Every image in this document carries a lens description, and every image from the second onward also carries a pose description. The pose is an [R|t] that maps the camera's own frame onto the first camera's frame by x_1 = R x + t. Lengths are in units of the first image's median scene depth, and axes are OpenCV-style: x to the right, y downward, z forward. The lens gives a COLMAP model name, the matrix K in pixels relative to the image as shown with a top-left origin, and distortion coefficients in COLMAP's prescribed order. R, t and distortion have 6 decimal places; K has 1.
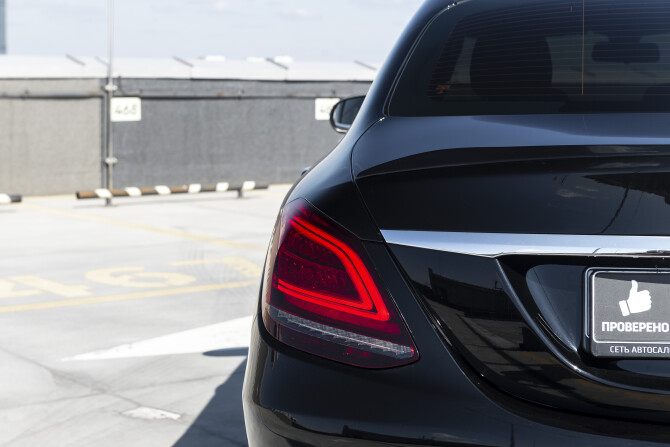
lens RADIAL K [[1252.8, 0, 334.8], [0, 1252.8, 220.0], [0, 0, 1]] dist [0.055637, 0.000000]
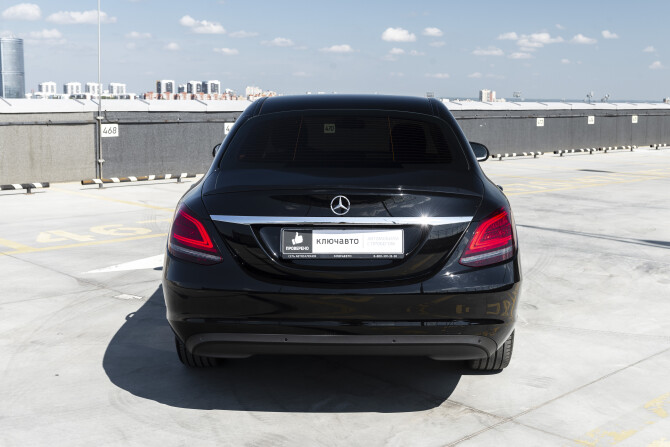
lens RADIAL K [[822.5, 0, 337.7], [0, 822.5, 229.0], [0, 0, 1]] dist [-0.006953, 0.000000]
pose [[0.994418, -0.014419, 0.104522, 0.036027], [0.009191, 0.998690, 0.050335, -0.014144], [-0.105110, -0.049094, 0.993248, -0.234320]]
